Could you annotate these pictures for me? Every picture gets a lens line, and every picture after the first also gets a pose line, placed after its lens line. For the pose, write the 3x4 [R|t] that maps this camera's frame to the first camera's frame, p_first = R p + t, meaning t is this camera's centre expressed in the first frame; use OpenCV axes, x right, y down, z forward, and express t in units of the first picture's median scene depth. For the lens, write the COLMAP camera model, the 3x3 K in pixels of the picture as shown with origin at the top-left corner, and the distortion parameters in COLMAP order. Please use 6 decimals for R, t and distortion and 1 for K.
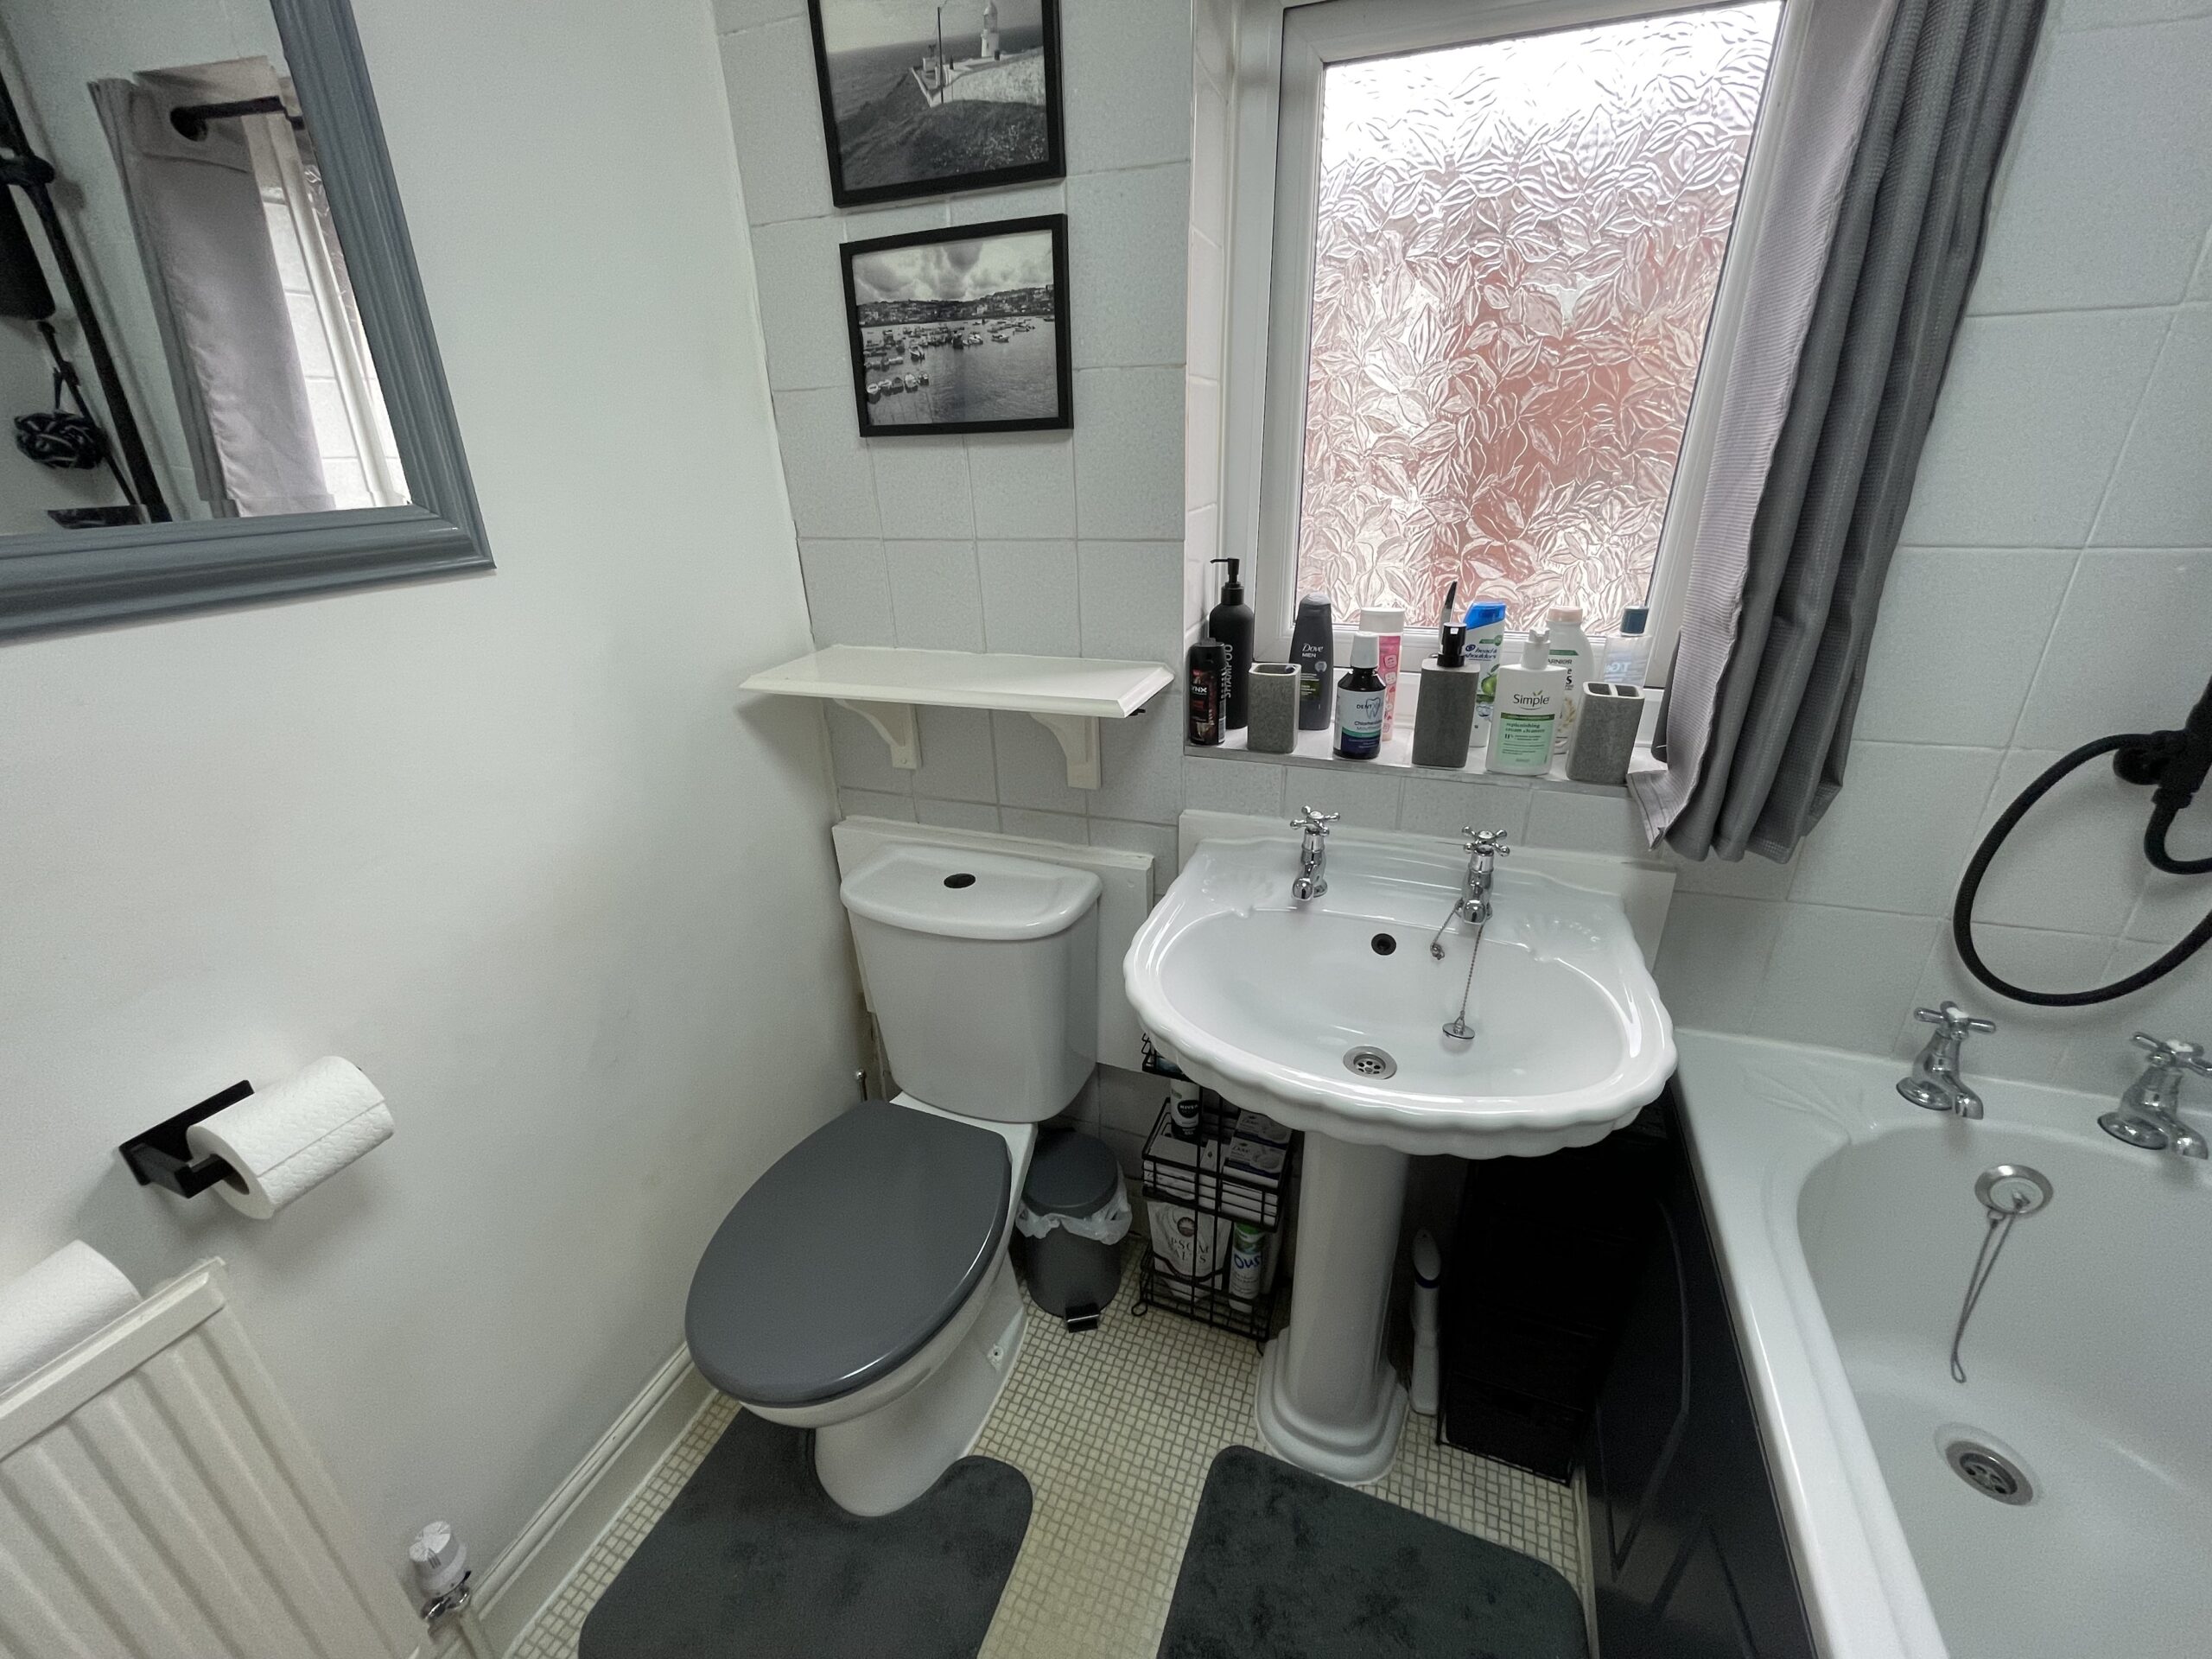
lens RADIAL K [[892.7, 0, 1103.2], [0, 892.7, 824.0], [0, 0, 1]] dist [-0.002736, 0.000402]
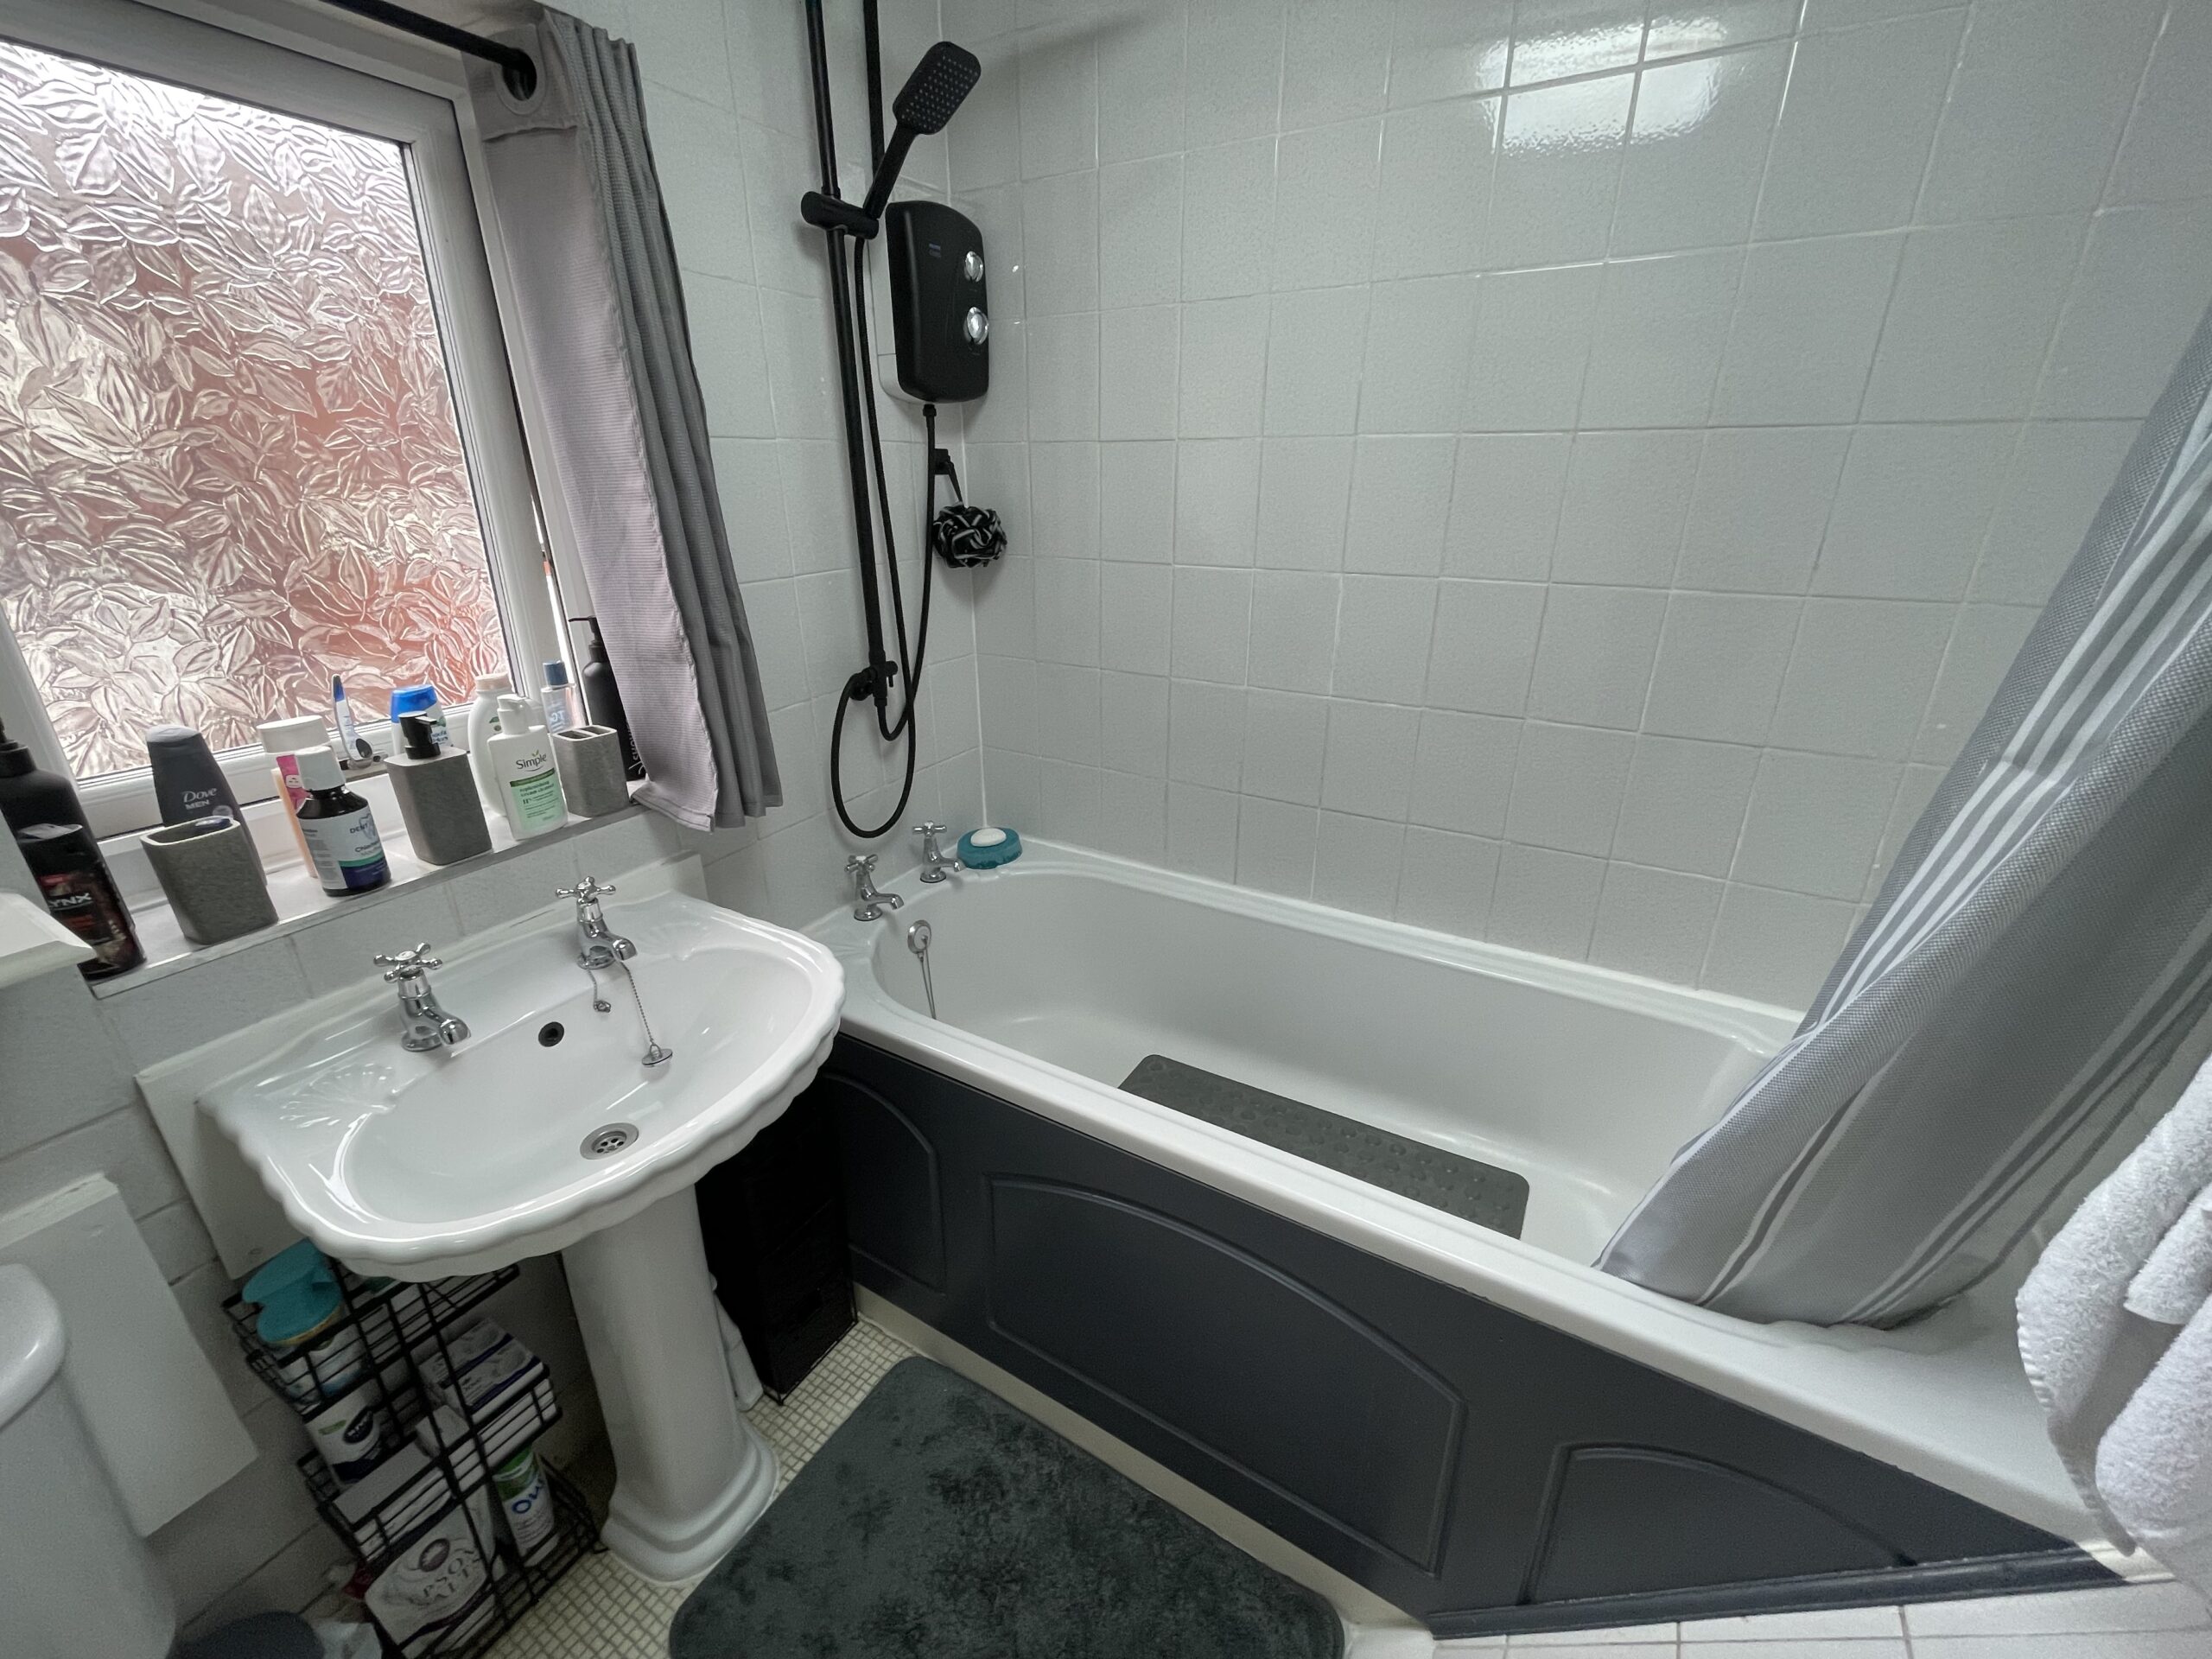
lens RADIAL K [[892.7, 0, 1103.2], [0, 892.7, 824.0], [0, 0, 1]] dist [-0.002736, 0.000402]
pose [[0.152837, -0.340136, 0.927873, -0.388612], [0.394430, 0.881875, 0.258305, -0.074583], [-0.906127, 0.326502, 0.268943, 0.123567]]
